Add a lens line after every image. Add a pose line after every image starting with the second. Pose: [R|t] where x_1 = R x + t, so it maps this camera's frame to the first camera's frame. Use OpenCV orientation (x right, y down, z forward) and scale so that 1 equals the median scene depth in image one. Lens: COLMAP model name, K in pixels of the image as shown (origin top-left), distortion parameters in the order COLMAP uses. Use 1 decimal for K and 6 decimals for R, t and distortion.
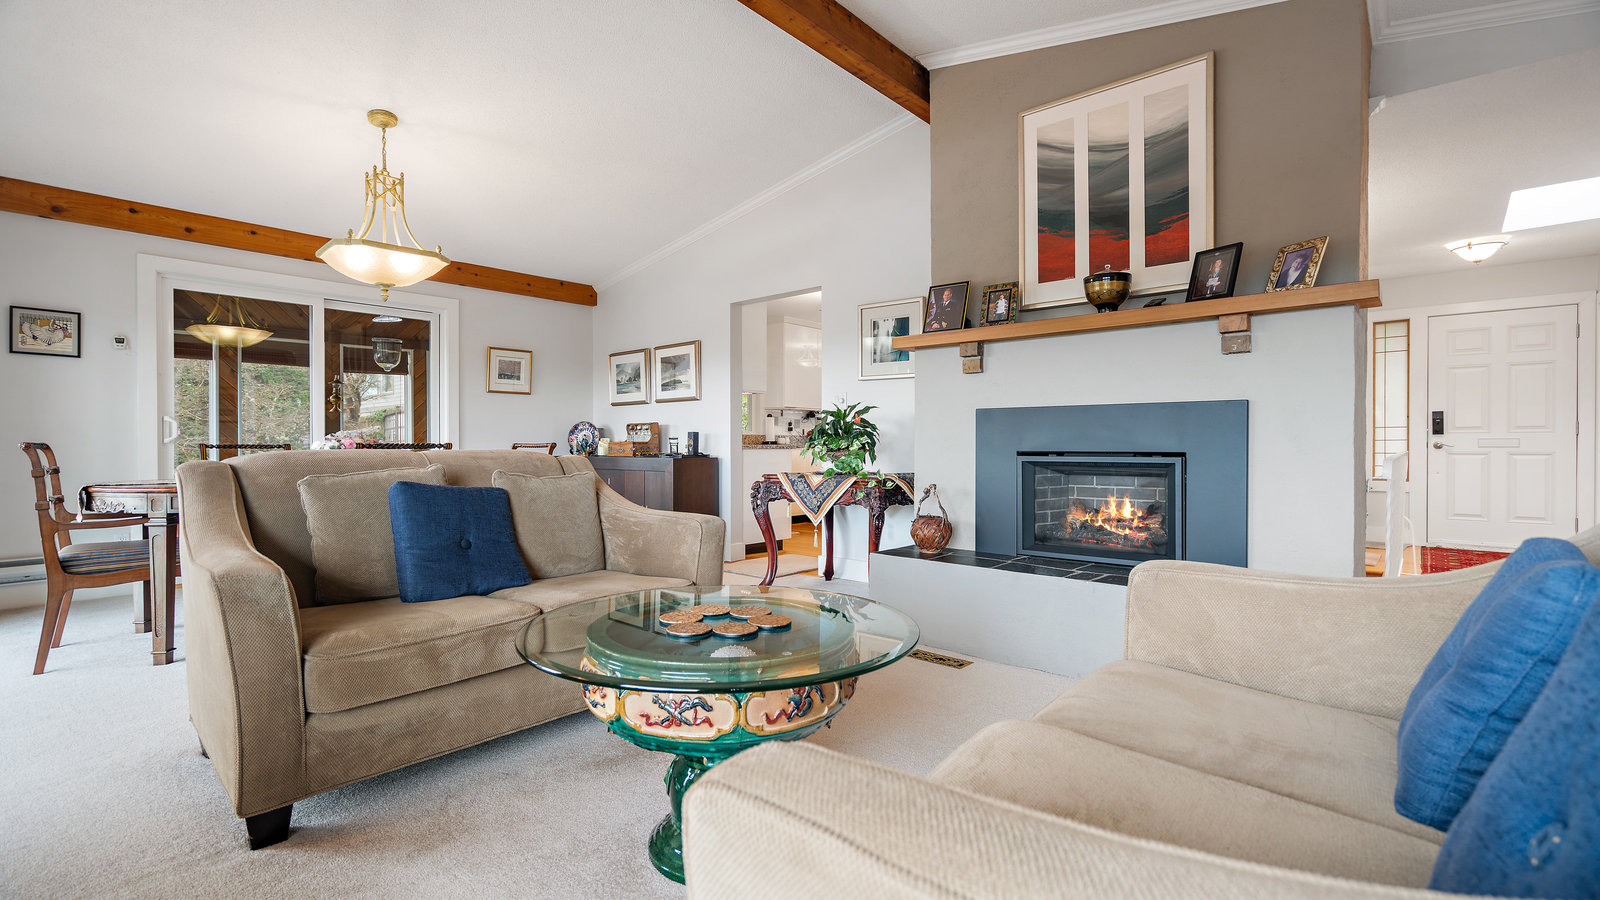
lens RADIAL K [[719.8, 0, 790.1], [0, 719.8, 444.8], [0, 0, 1]] dist [-0.000127, 0.001454]
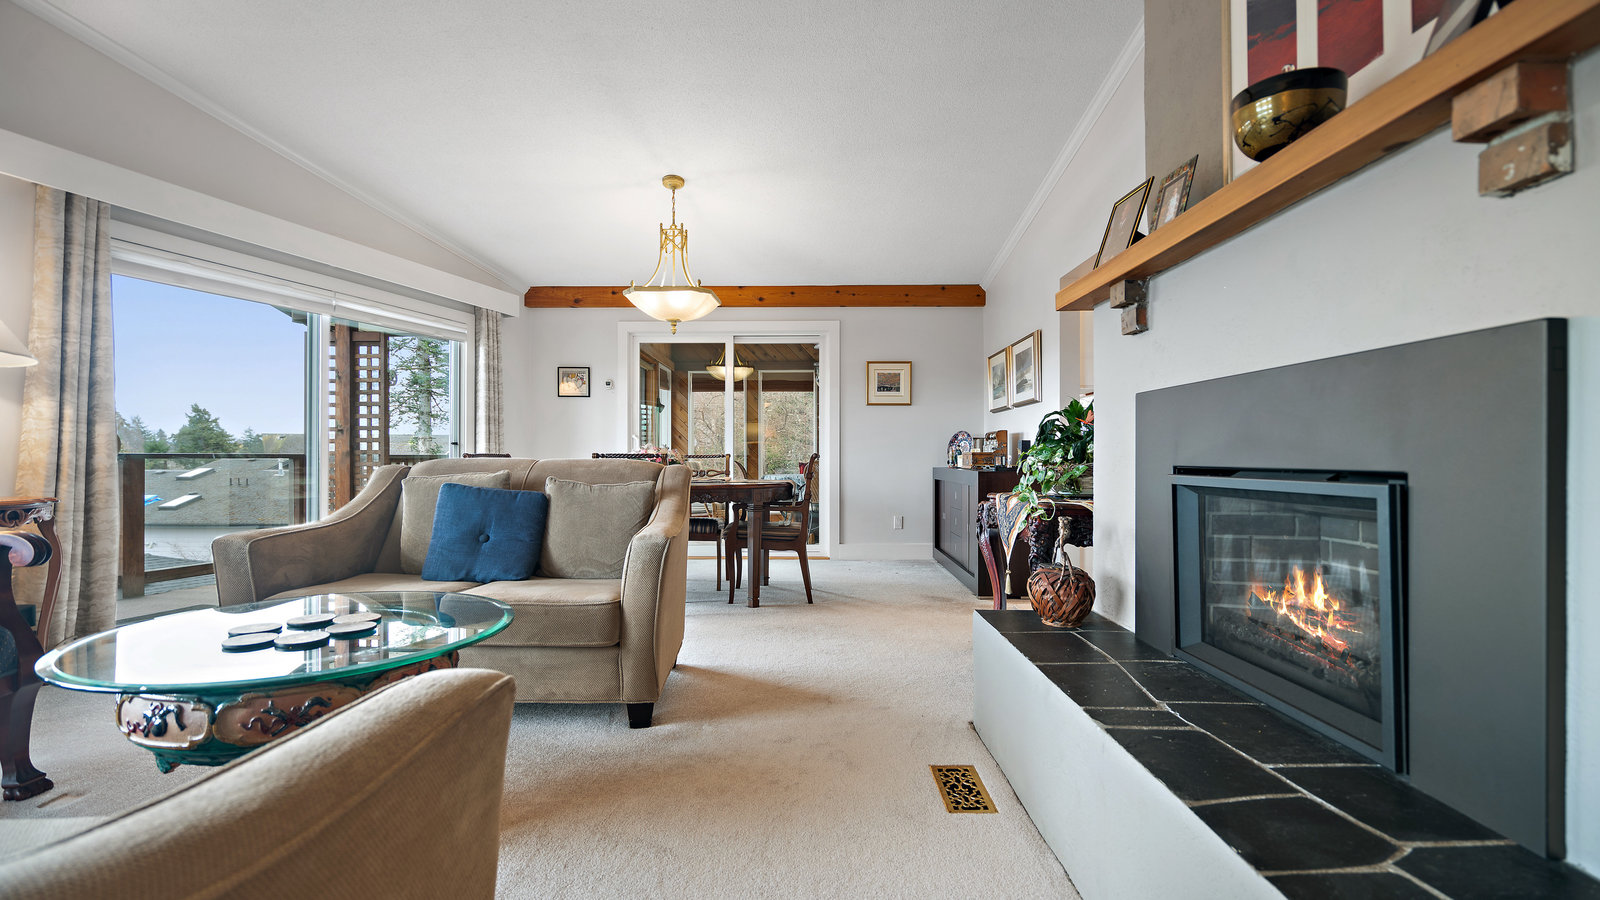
lens RADIAL K [[719.8, 0, 804.5], [0, 719.8, 459.6], [0, 0, 1]] dist [-0.000127, 0.001454]
pose [[0.686536, 0.002633, -0.727091, 0.331132], [0.002488, 0.999979, 0.005971, 0.000540], [0.727091, -0.005908, 0.686515, 0.246549]]
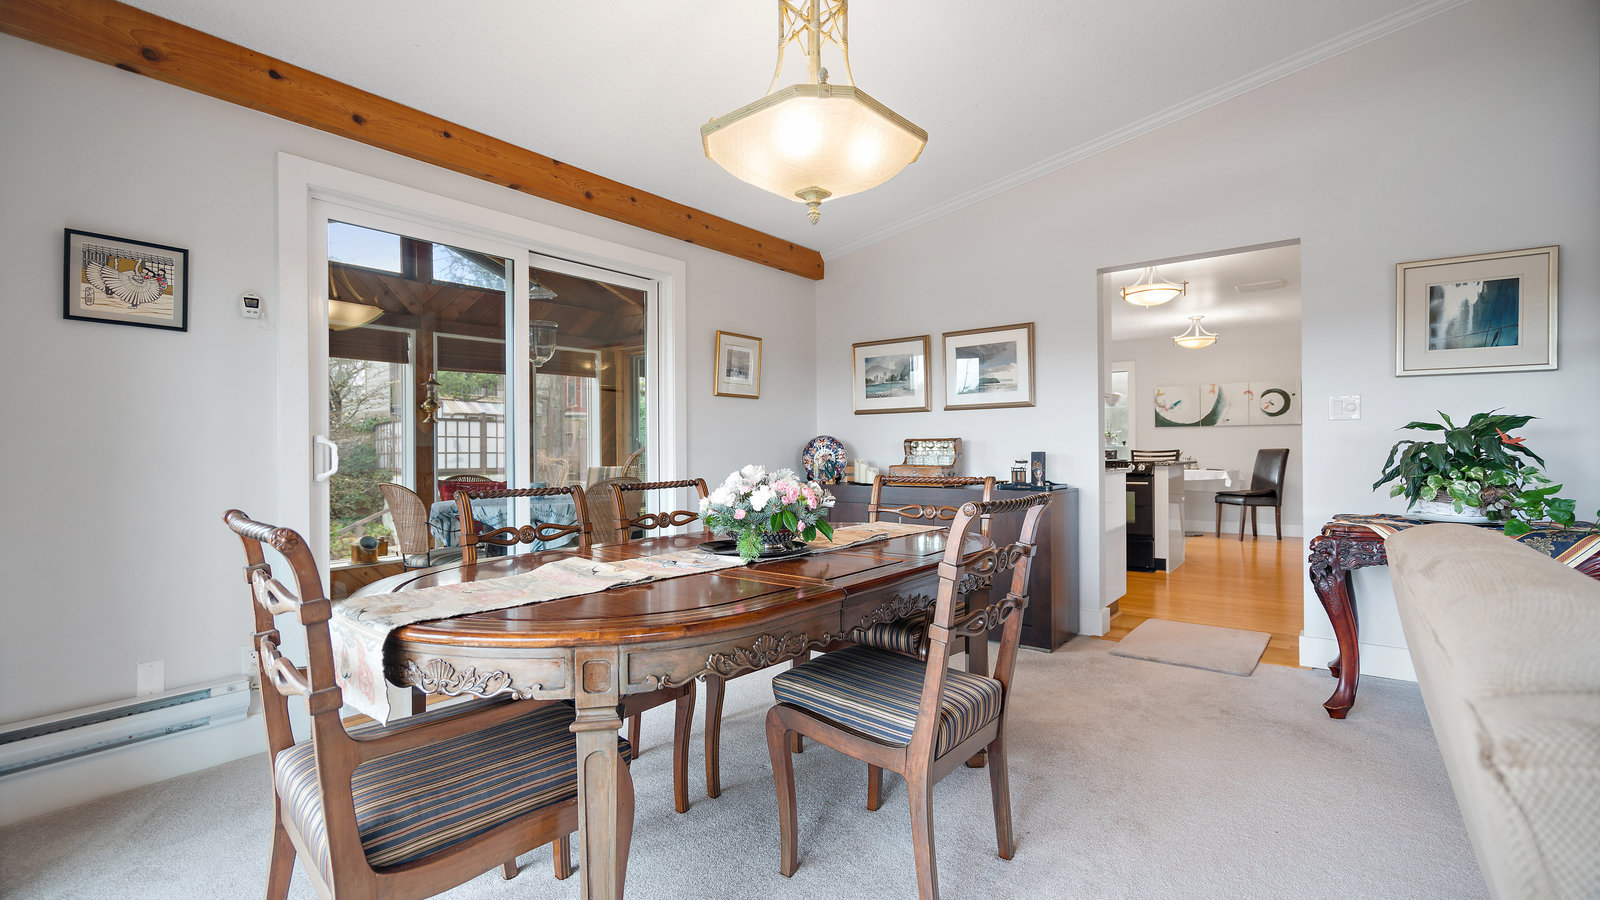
lens RADIAL K [[719.8, 0, 795.6], [0, 719.8, 445.8], [0, 0, 1]] dist [-0.000127, 0.001454]
pose [[0.997659, -0.005041, 0.068205, -0.458828], [0.005477, 0.999966, -0.006218, -0.022536], [-0.068171, 0.006577, 0.997652, 0.344732]]
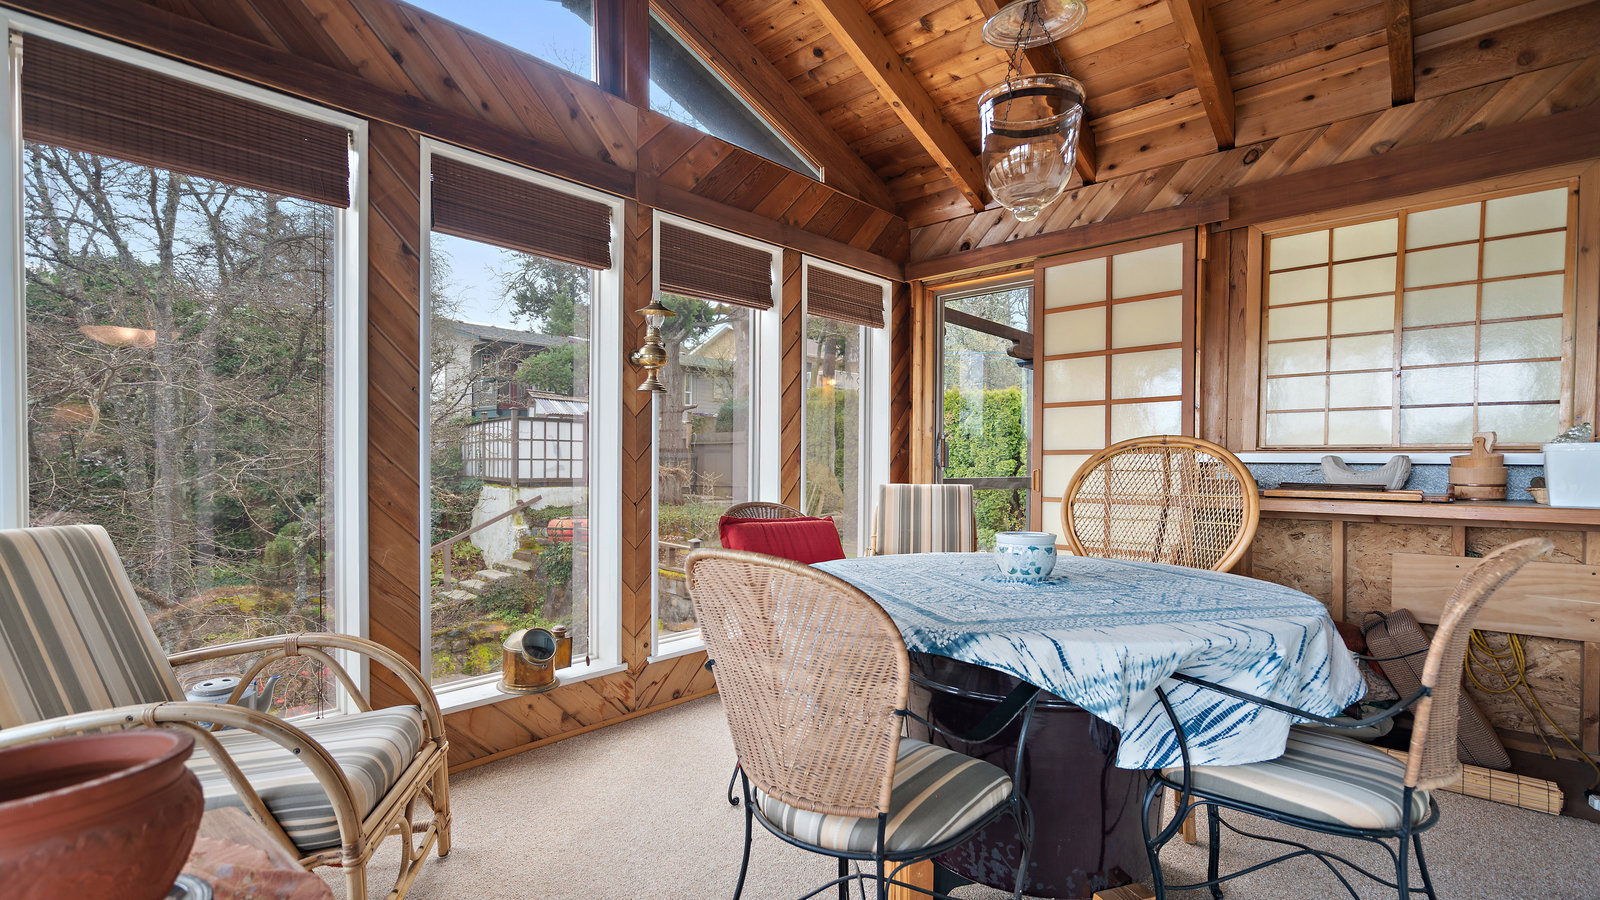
lens RADIAL K [[719.8, 0, 803.3], [0, 719.8, 462.1], [0, 0, 1]] dist [-0.000127, 0.001454]
pose [[0.999828, 0.007393, 0.017016, -0.845406], [-0.007370, 0.999972, -0.001393, -0.014376], [-0.017025, 0.001267, 0.999854, 0.954089]]
